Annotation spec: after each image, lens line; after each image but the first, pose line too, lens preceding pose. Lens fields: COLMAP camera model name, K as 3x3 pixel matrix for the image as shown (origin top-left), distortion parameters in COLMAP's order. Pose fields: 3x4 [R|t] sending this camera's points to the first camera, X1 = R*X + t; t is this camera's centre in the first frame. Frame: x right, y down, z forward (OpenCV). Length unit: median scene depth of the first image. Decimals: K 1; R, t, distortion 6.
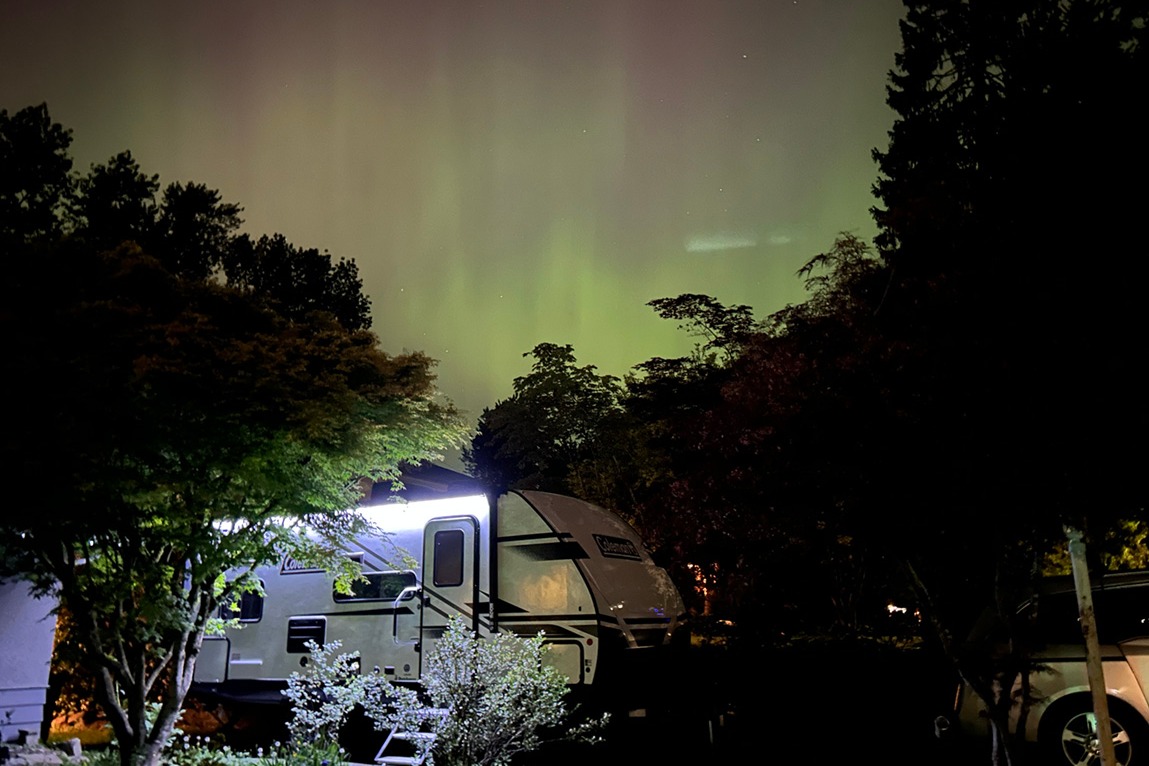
lens RADIAL K [[883.4, 0, 578.0], [0, 883.4, 385.2], [0, 0, 1]] dist [-0.001904, -0.000814]
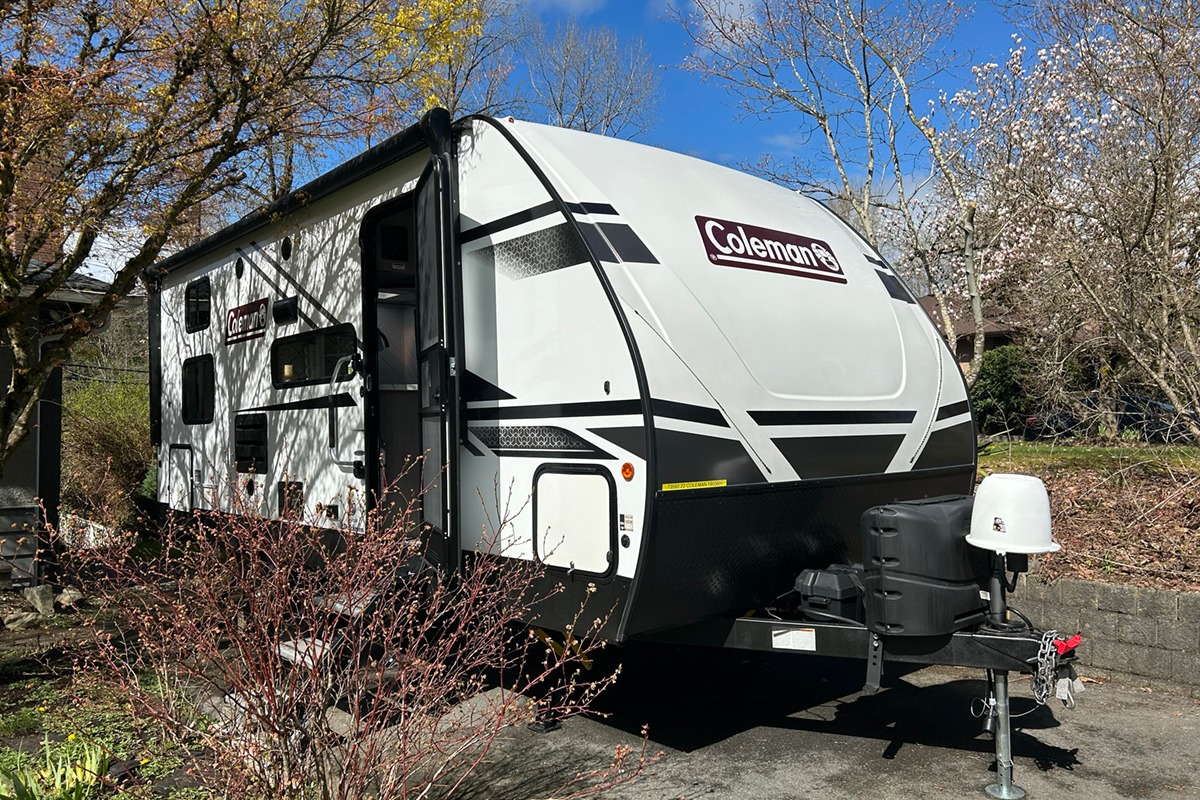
lens RADIAL K [[922.6, 0, 599.3], [0, 922.6, 393.0], [0, 0, 1]] dist [-0.001904, -0.000814]
pose [[0.937717, -0.015614, -0.347048, 0.136842], [0.094263, 0.972947, 0.210925, 0.170400], [0.334366, -0.230502, 0.913821, 0.630497]]
